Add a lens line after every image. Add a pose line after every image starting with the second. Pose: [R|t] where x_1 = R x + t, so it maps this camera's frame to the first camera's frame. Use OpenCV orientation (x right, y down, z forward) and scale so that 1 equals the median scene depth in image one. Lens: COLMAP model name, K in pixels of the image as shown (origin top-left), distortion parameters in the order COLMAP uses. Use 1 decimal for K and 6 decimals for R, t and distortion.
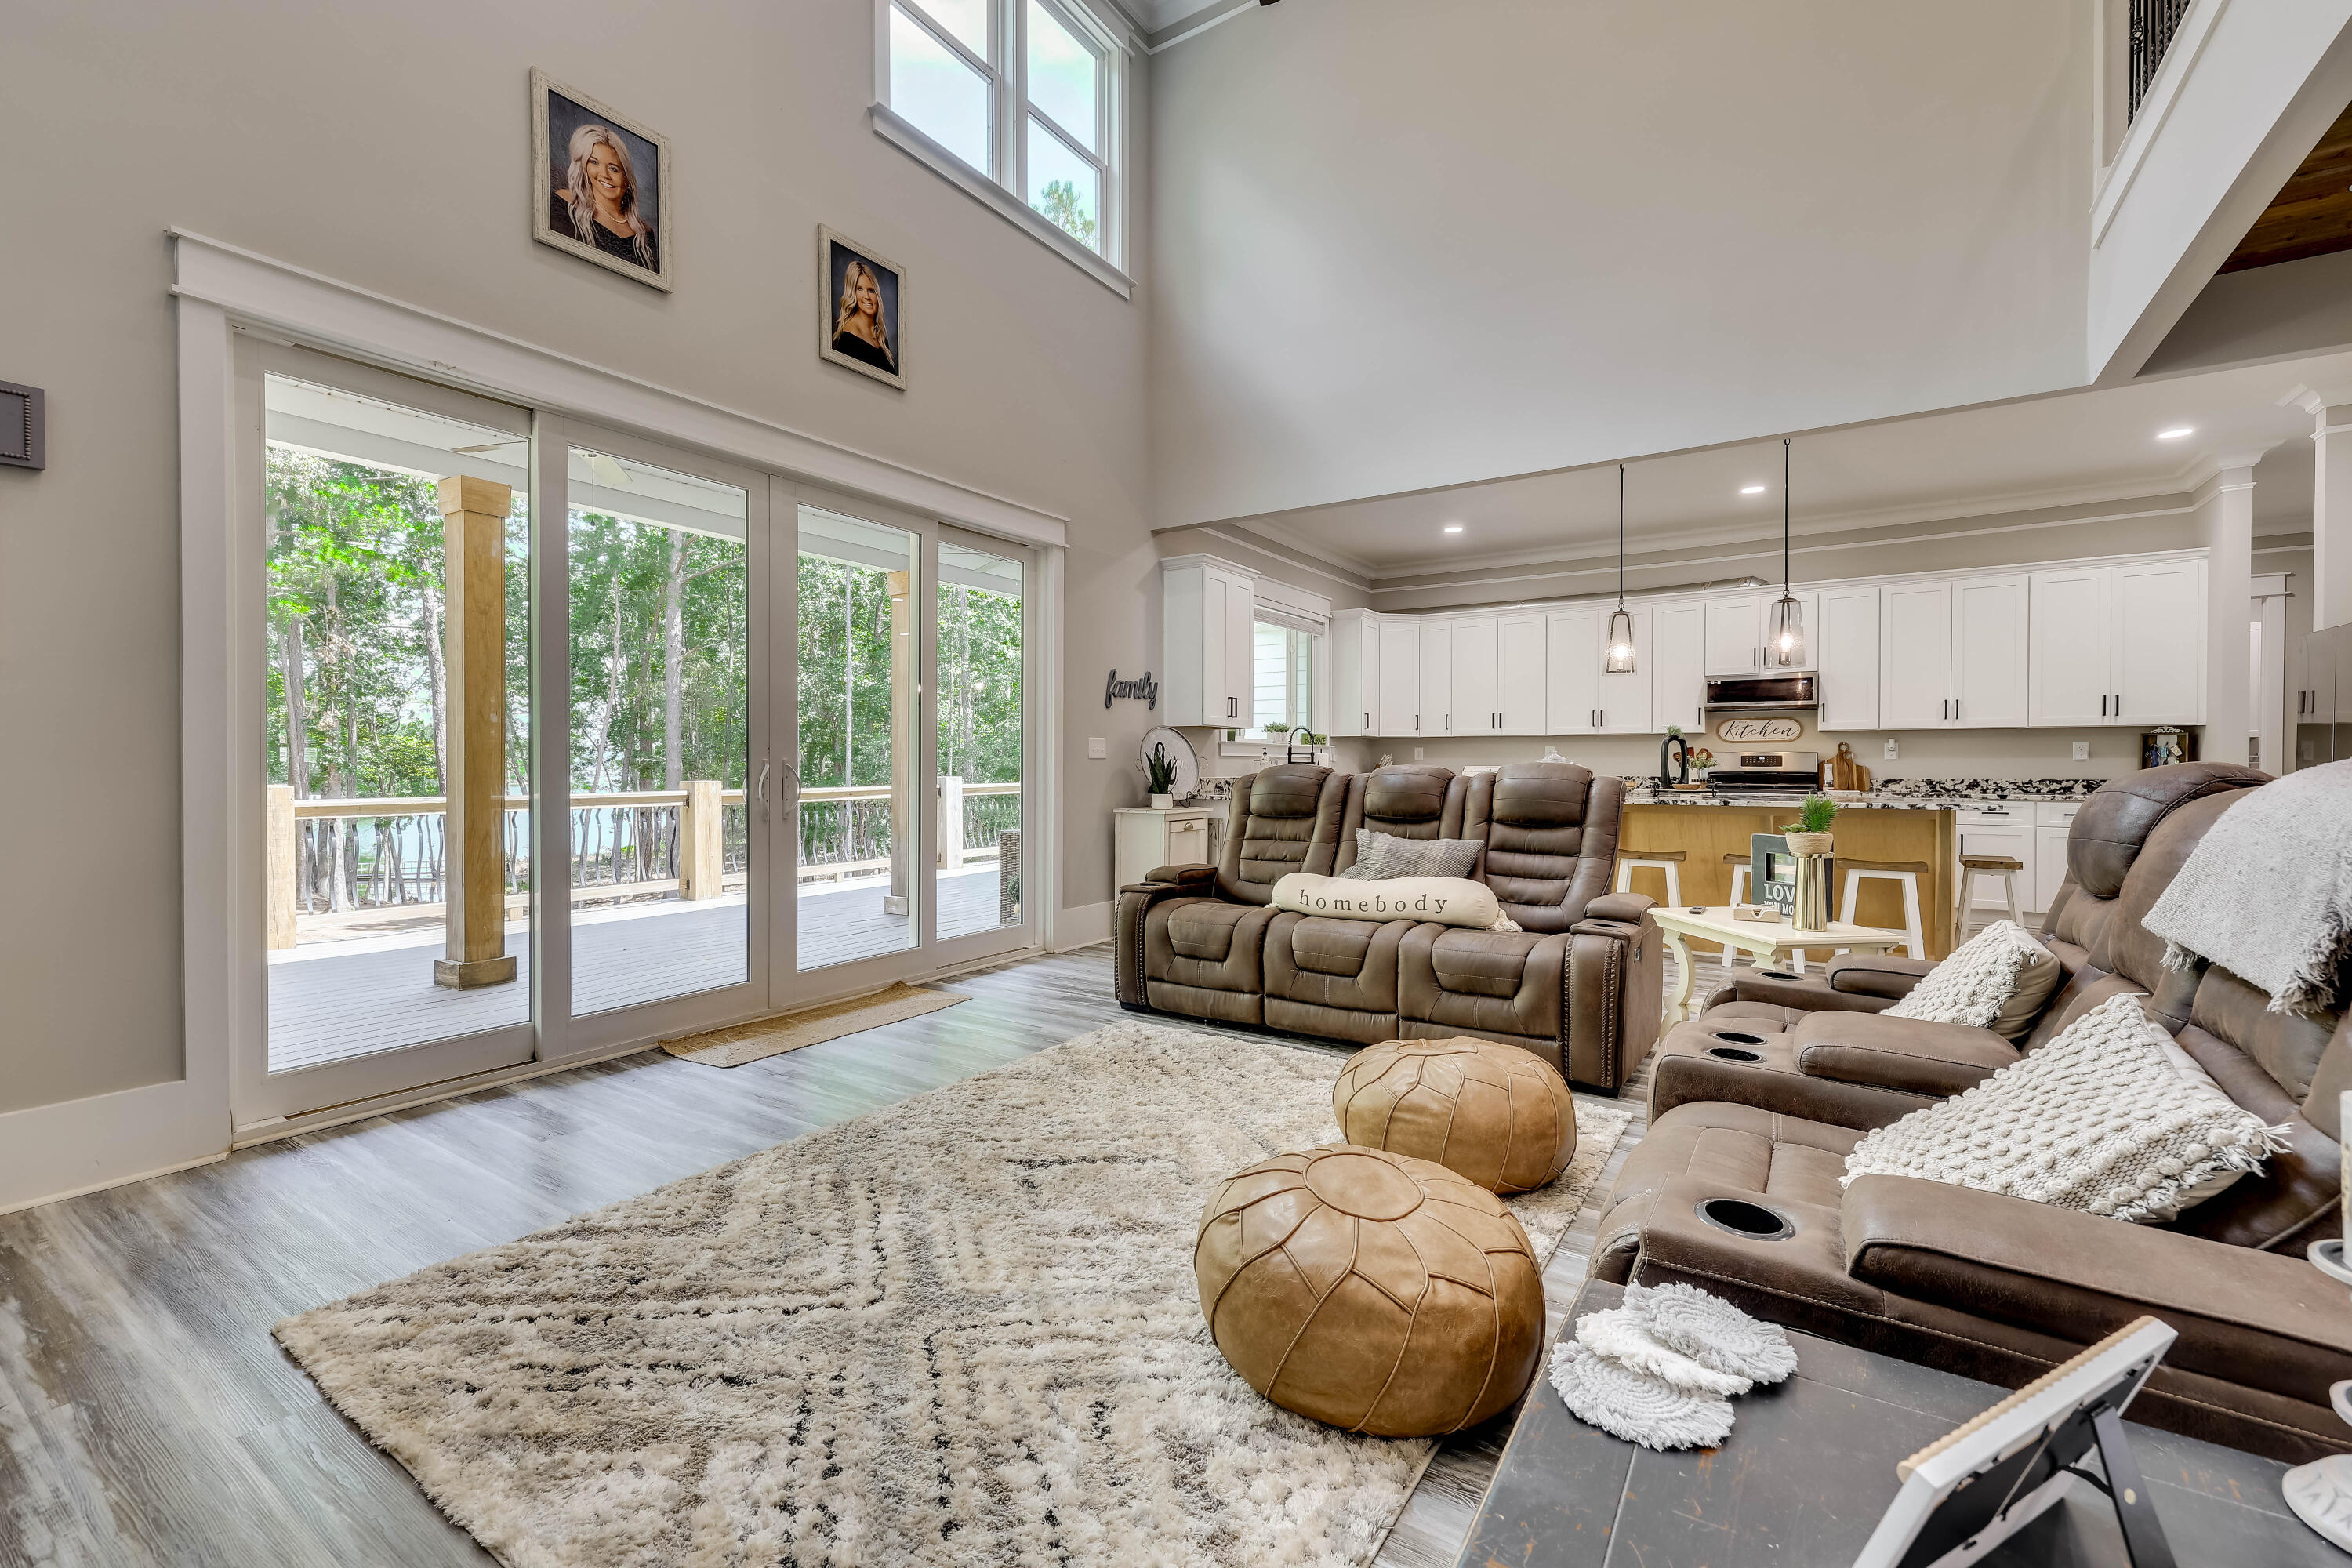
lens RADIAL K [[994.7, 0, 1162.1], [0, 994.7, 776.5], [0, 0, 1]] dist [0.001949, -0.000904]
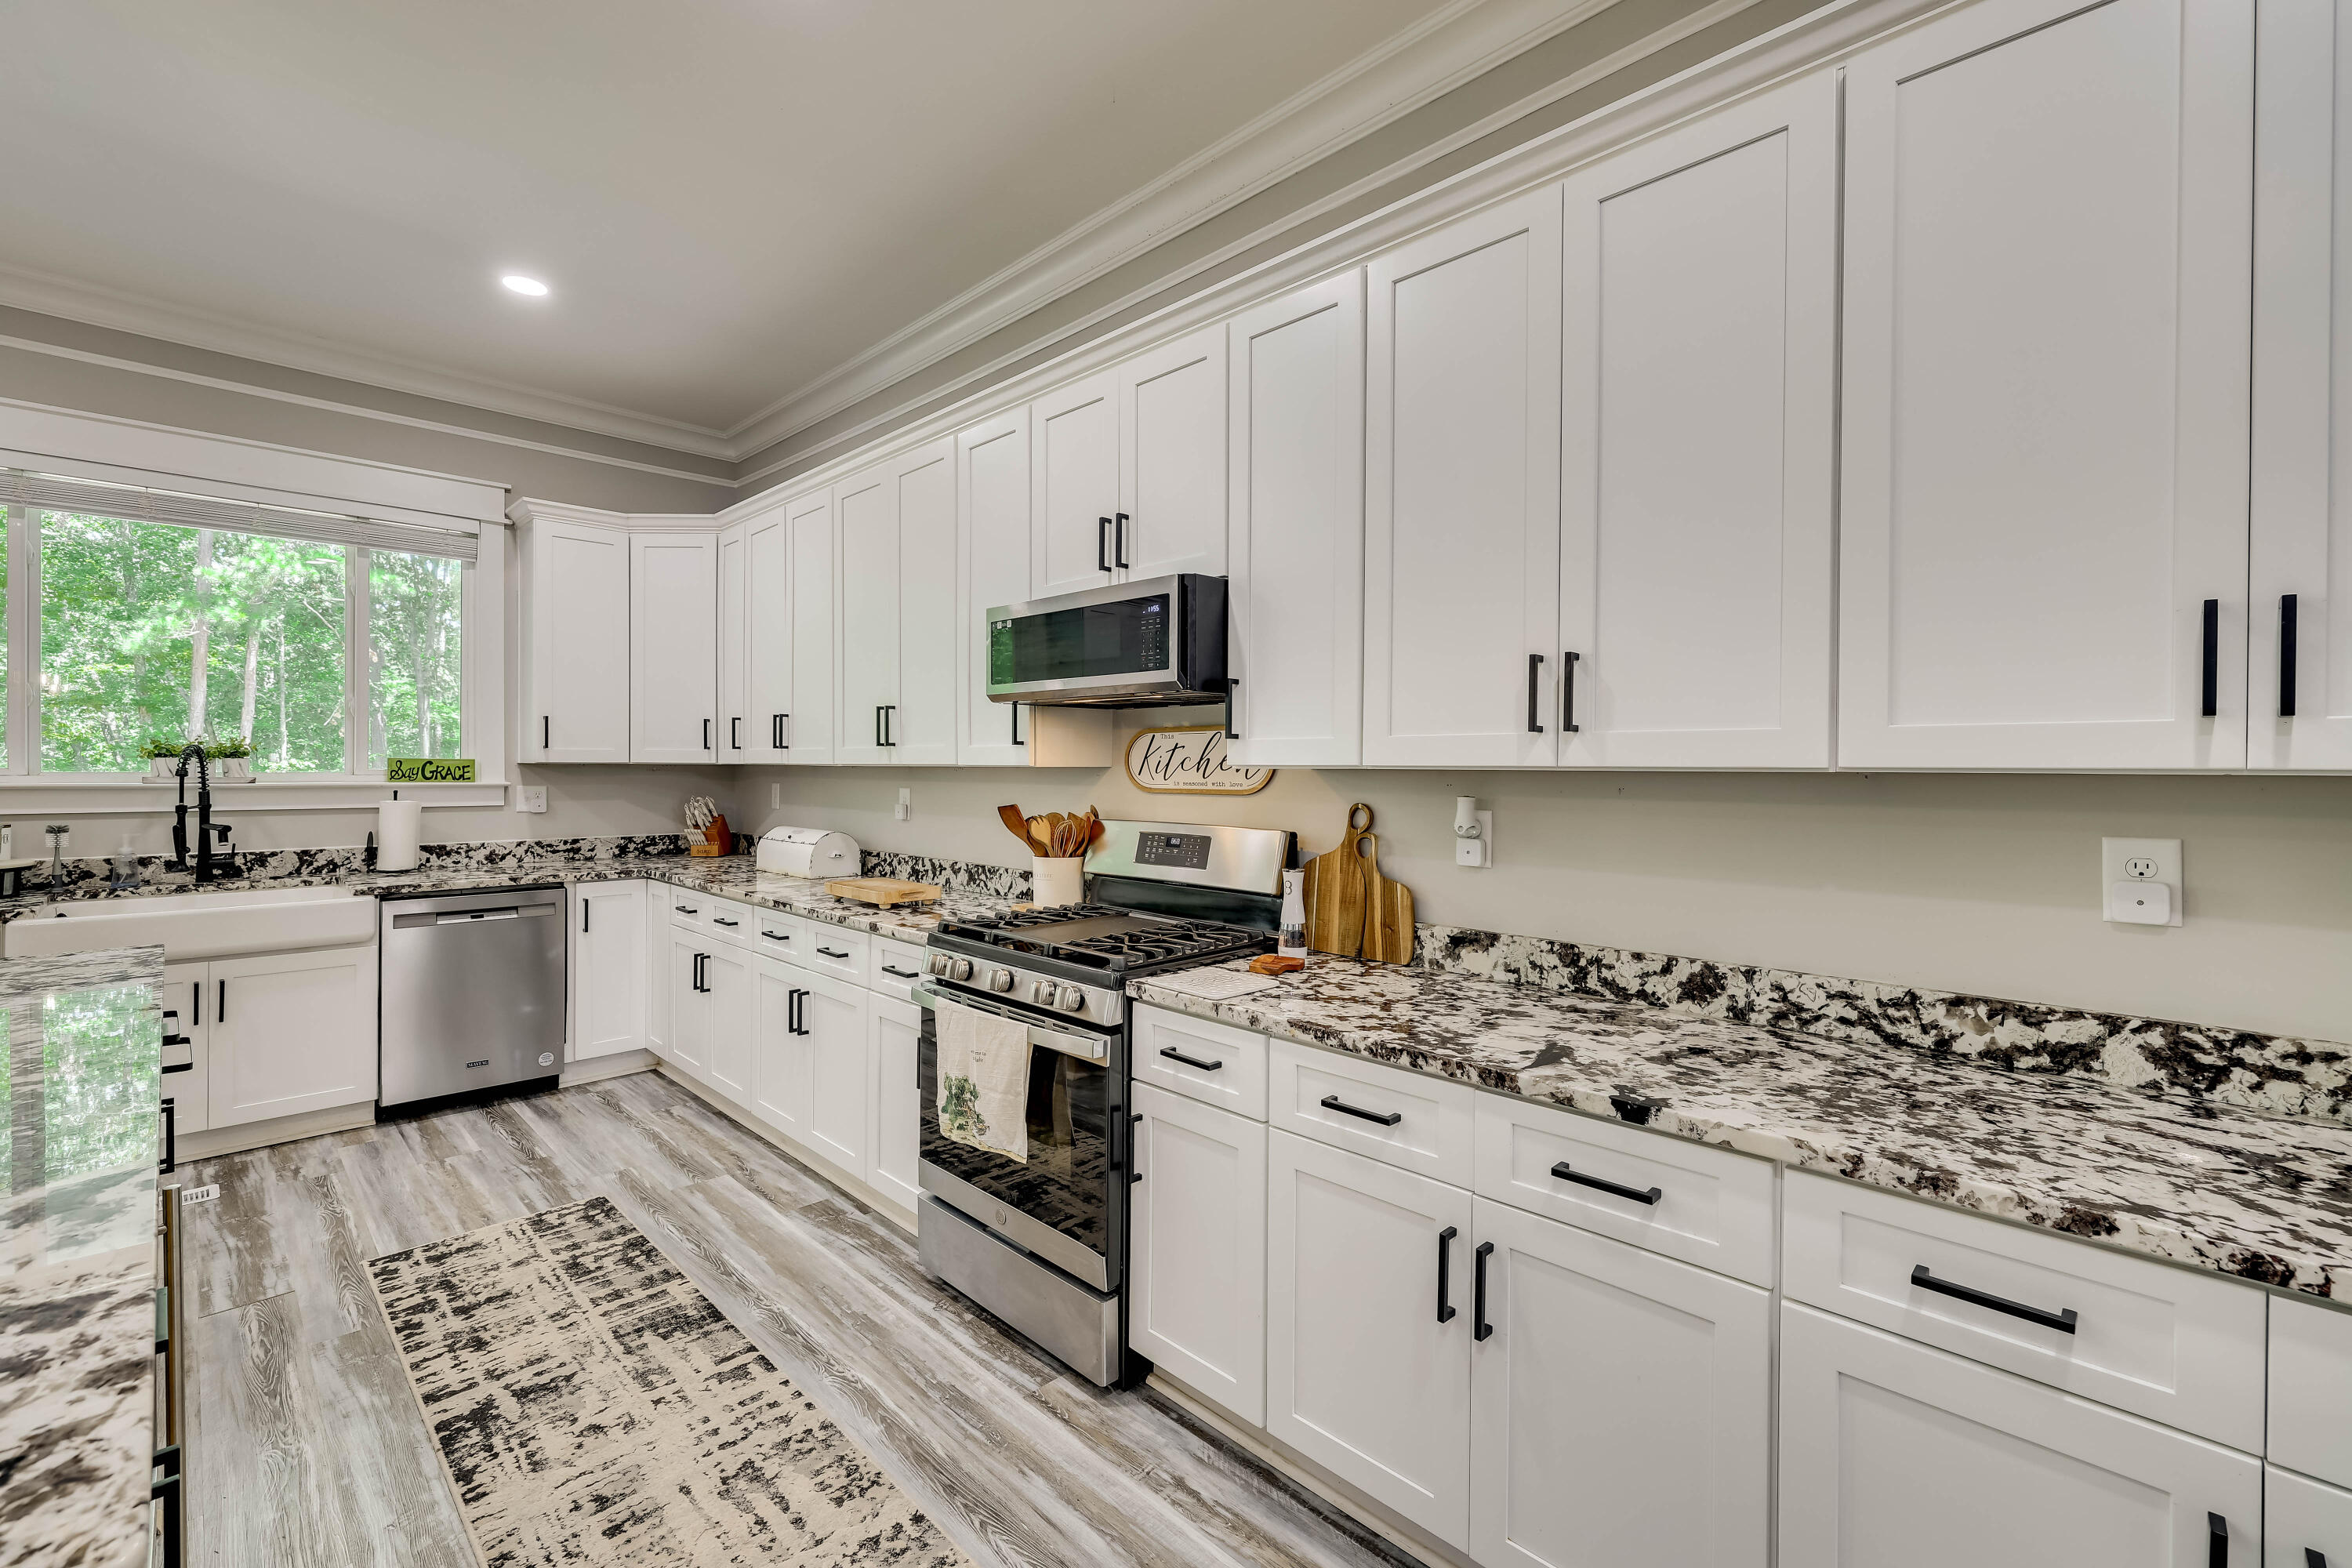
lens RADIAL K [[994.7, 0, 1163.3], [0, 994.7, 778.3], [0, 0, 1]] dist [0.001949, -0.000904]
pose [[0.978191, 0.010154, -0.207459, 0.483294], [-0.010443, 0.999945, -0.000299, -0.028899], [0.207445, 0.002459, 0.978244, 0.474756]]
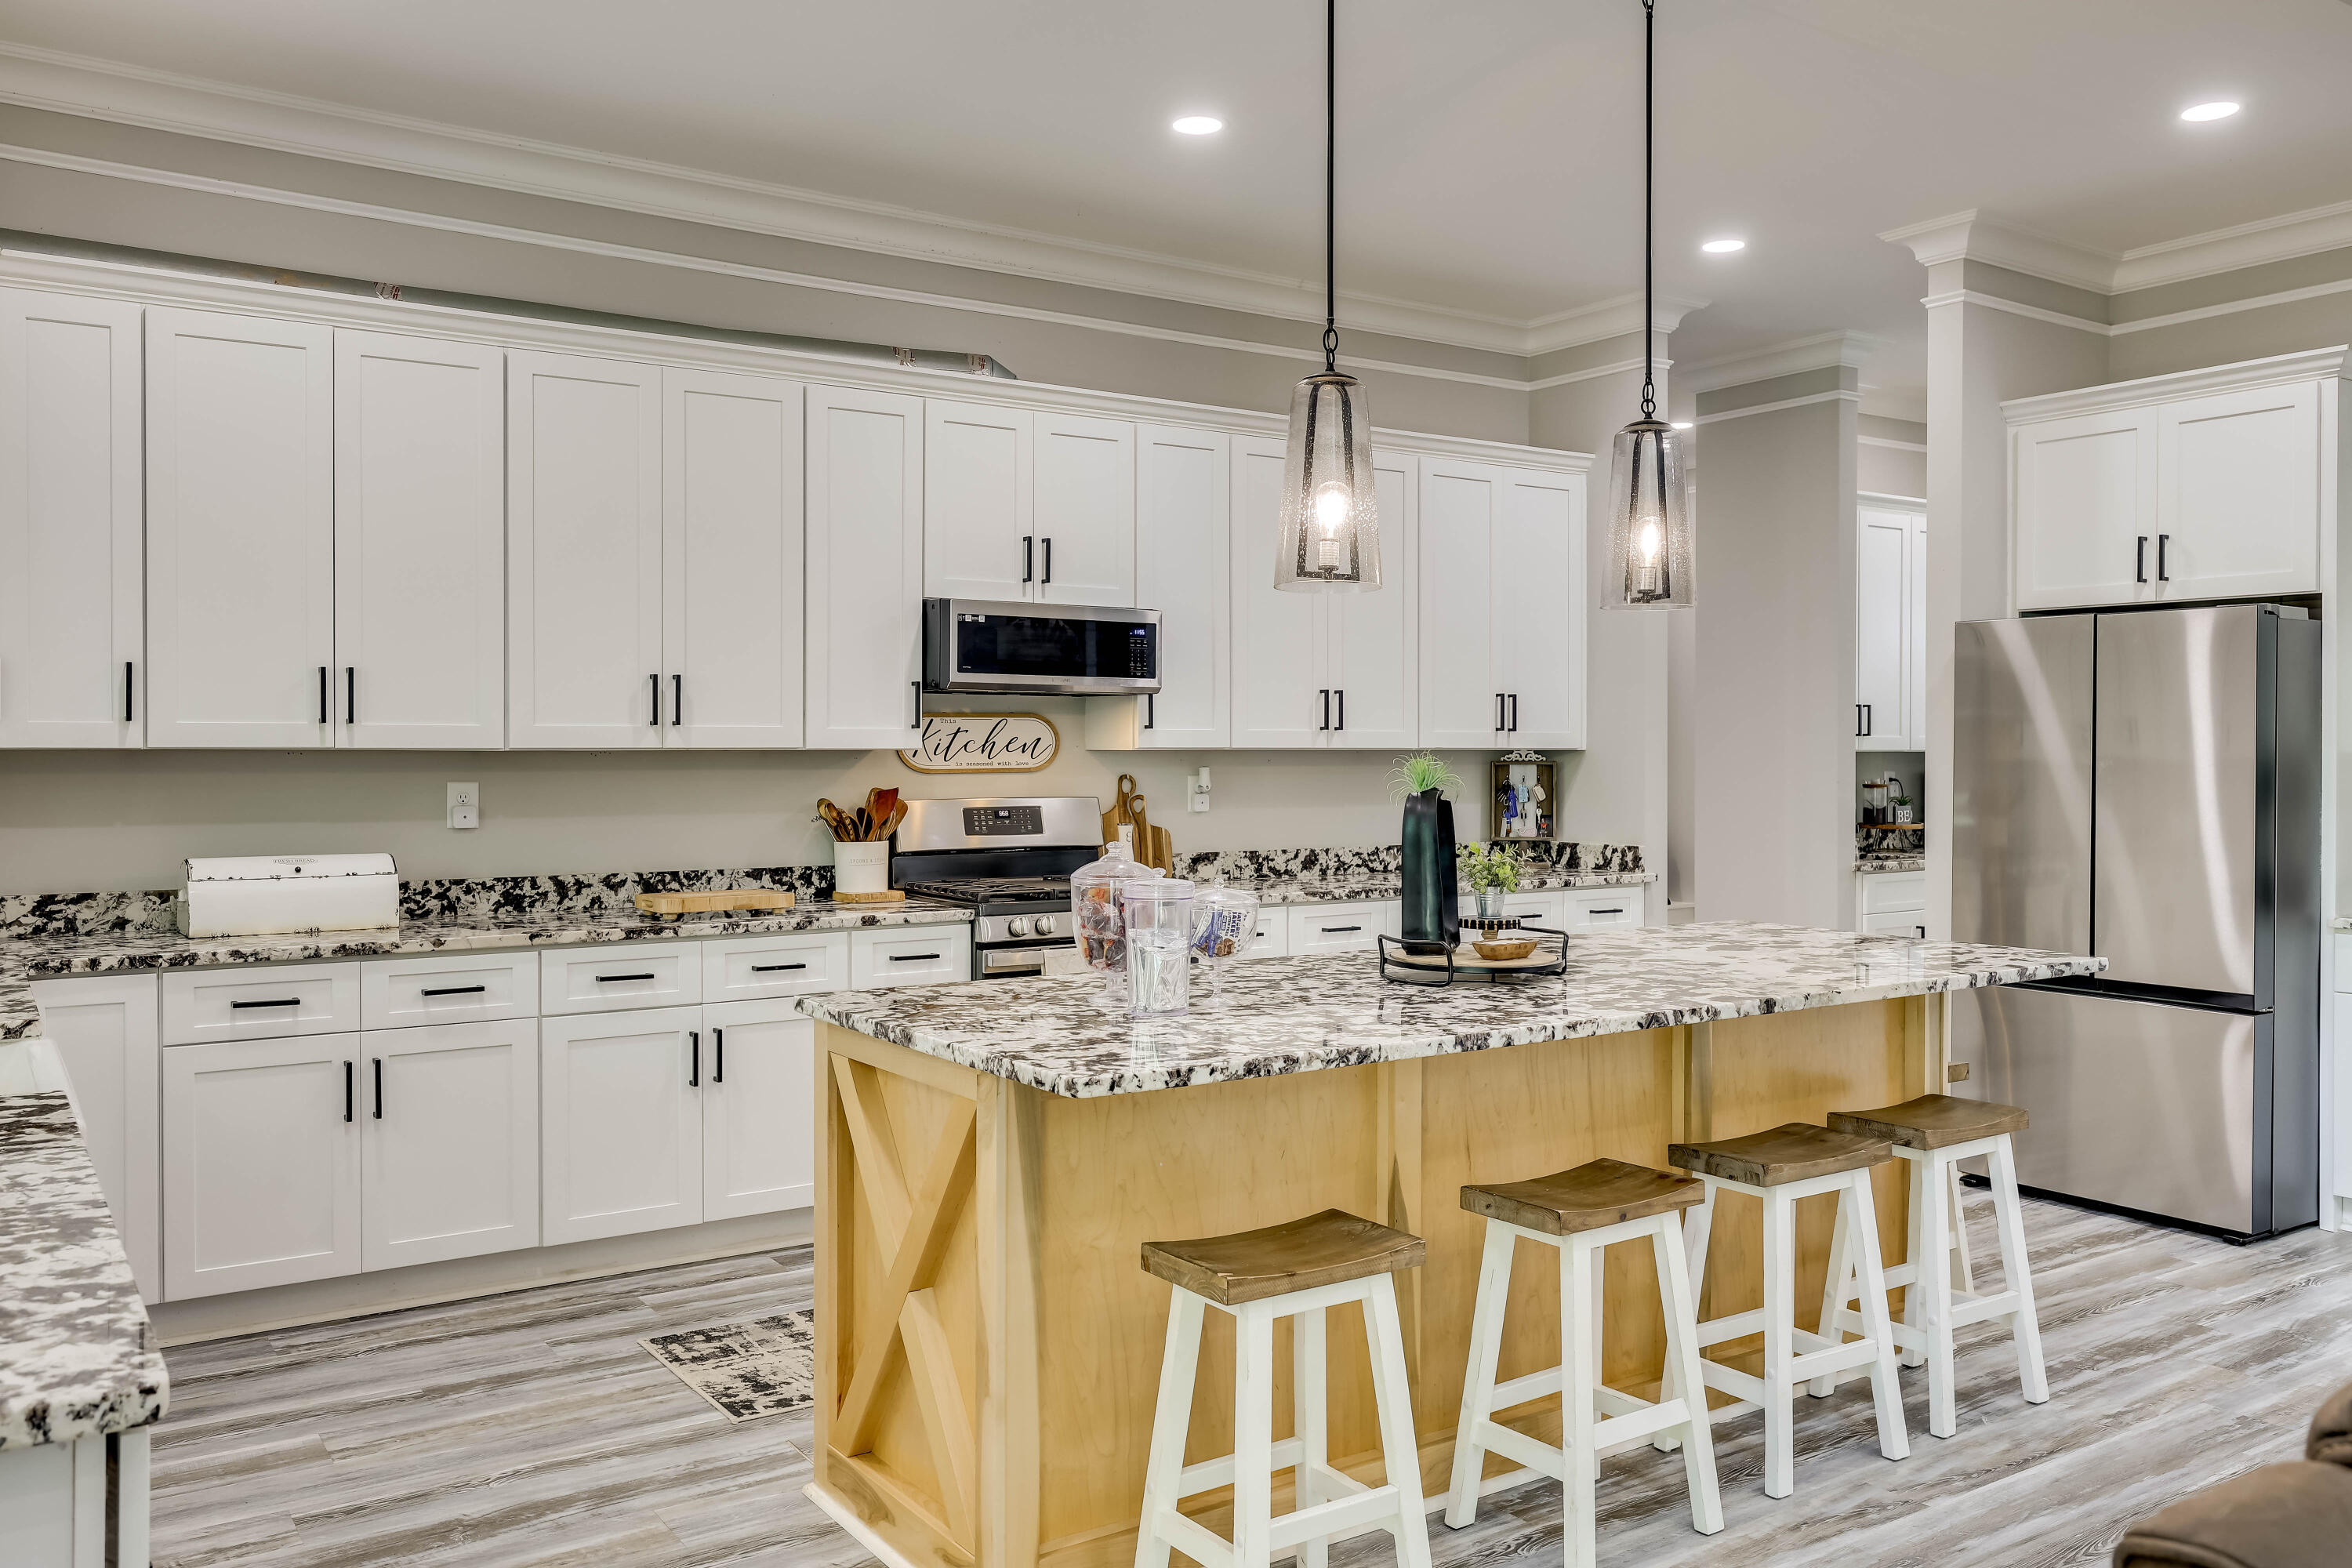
lens RADIAL K [[1836.6, 0, 1171.5], [0, 1836.6, 771.8], [0, 0, 1]] dist [-0.006724, 0.010600]
pose [[0.384180, -0.009634, 0.923208, -0.040257], [0.011168, 0.999921, 0.005787, -0.027836], [-0.923191, 0.008088, 0.384258, 0.469841]]
